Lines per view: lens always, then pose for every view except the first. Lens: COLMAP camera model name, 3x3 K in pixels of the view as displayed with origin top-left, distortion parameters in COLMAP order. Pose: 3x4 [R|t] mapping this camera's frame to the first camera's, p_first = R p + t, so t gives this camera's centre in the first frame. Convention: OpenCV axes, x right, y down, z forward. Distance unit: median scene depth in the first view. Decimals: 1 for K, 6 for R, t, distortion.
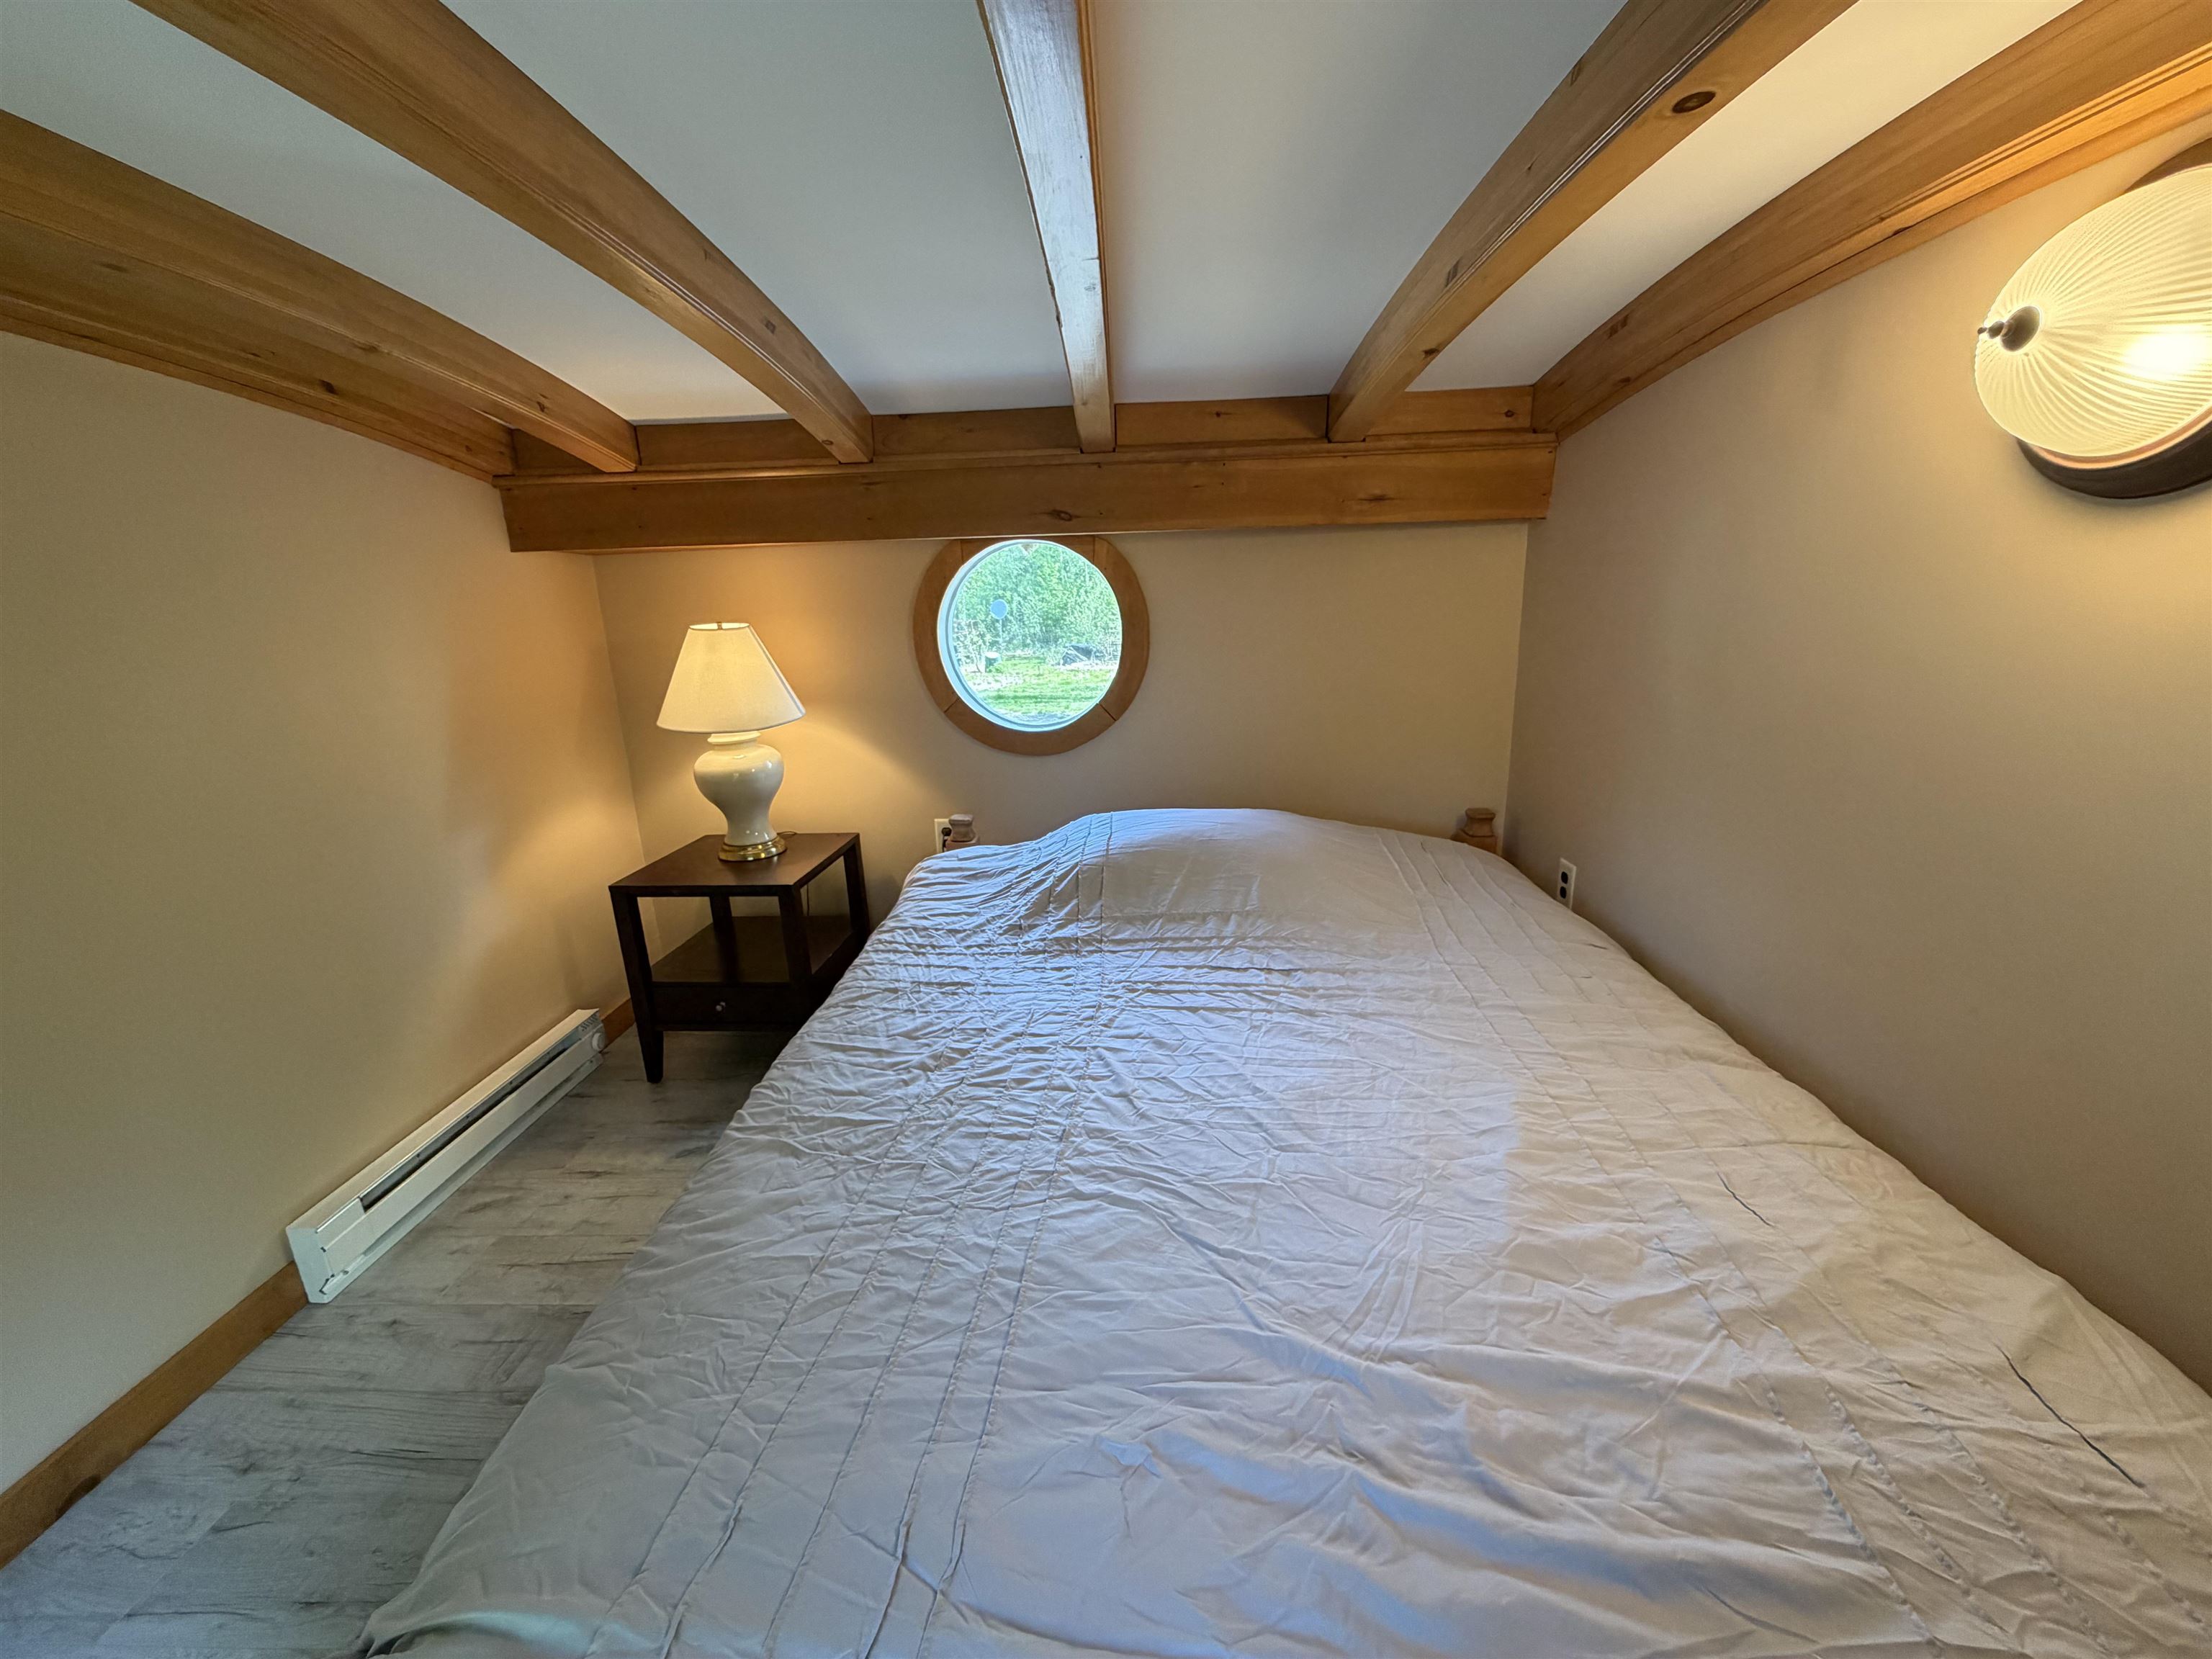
lens RADIAL K [[878.3, 0, 1092.6], [0, 878.3, 827.4], [0, 0, 1]] dist [-0.000329, -0.000324]
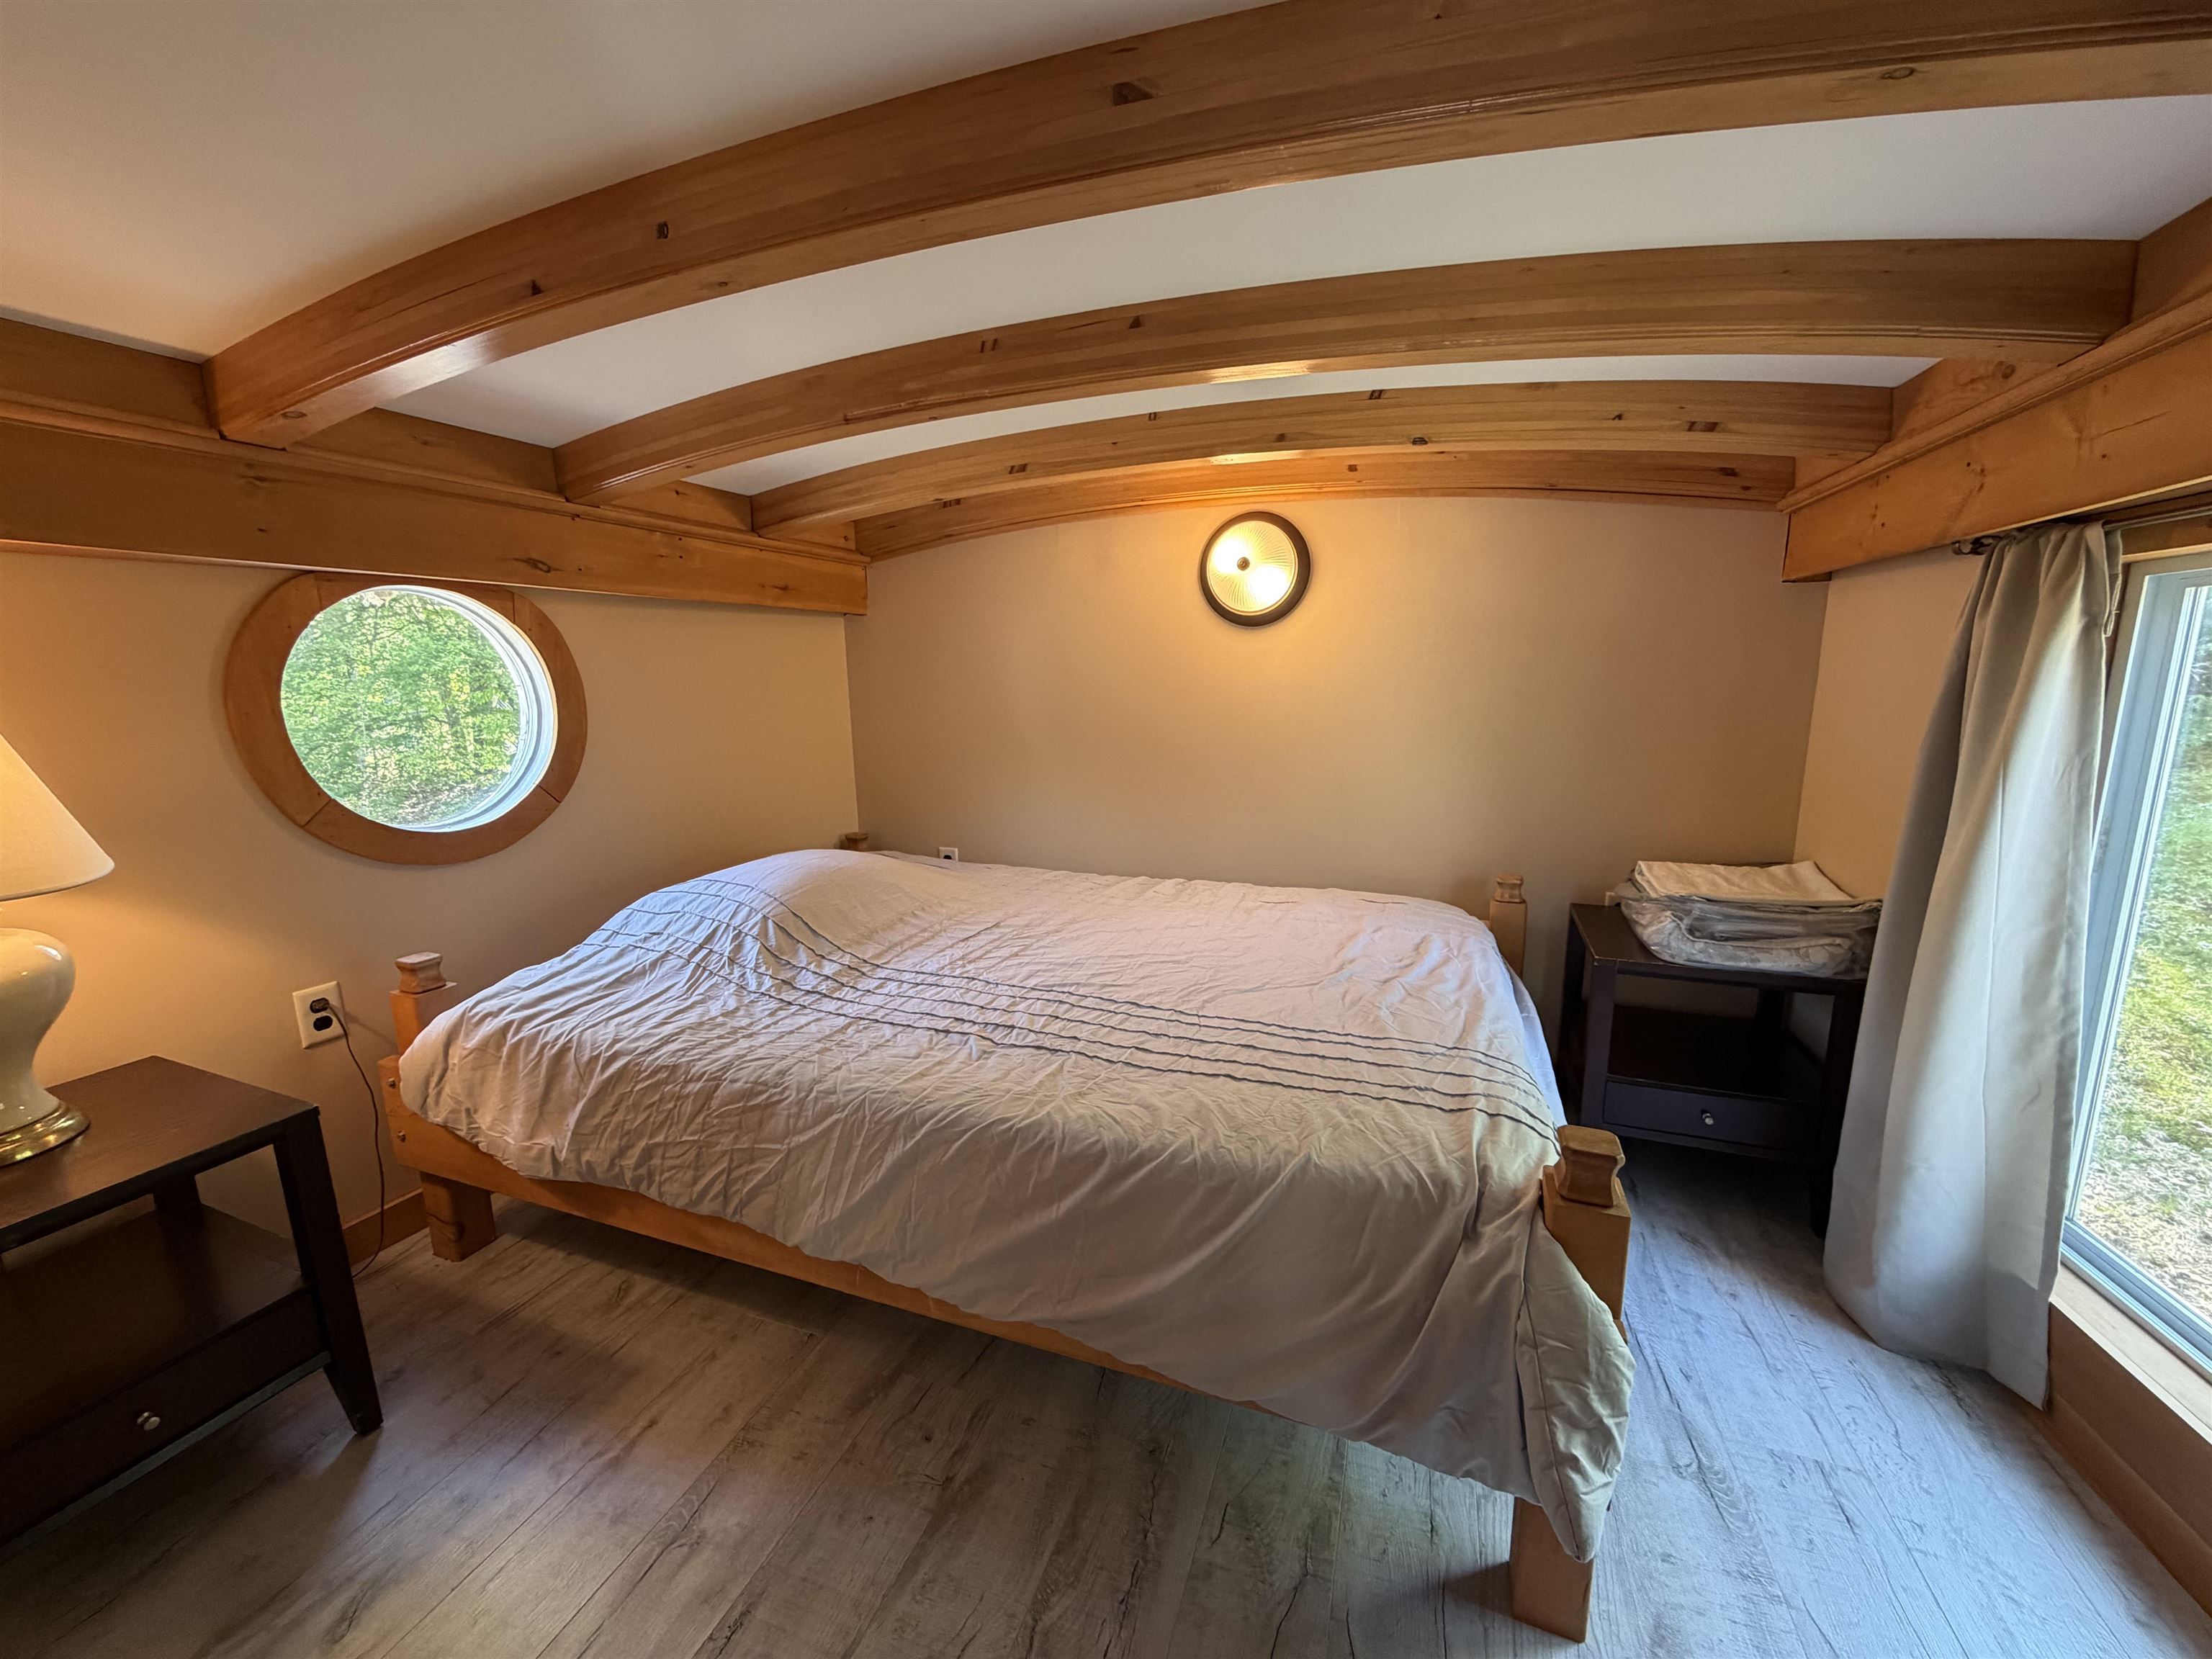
lens RADIAL K [[878.3, 0, 1097.6], [0, 878.3, 835.3], [0, 0, 1]] dist [-0.000329, -0.000324]
pose [[0.305806, -0.152687, 0.939771, -0.818426], [0.251189, 0.965024, 0.075051, -0.029309], [-0.918361, 0.213109, 0.333464, 0.299353]]
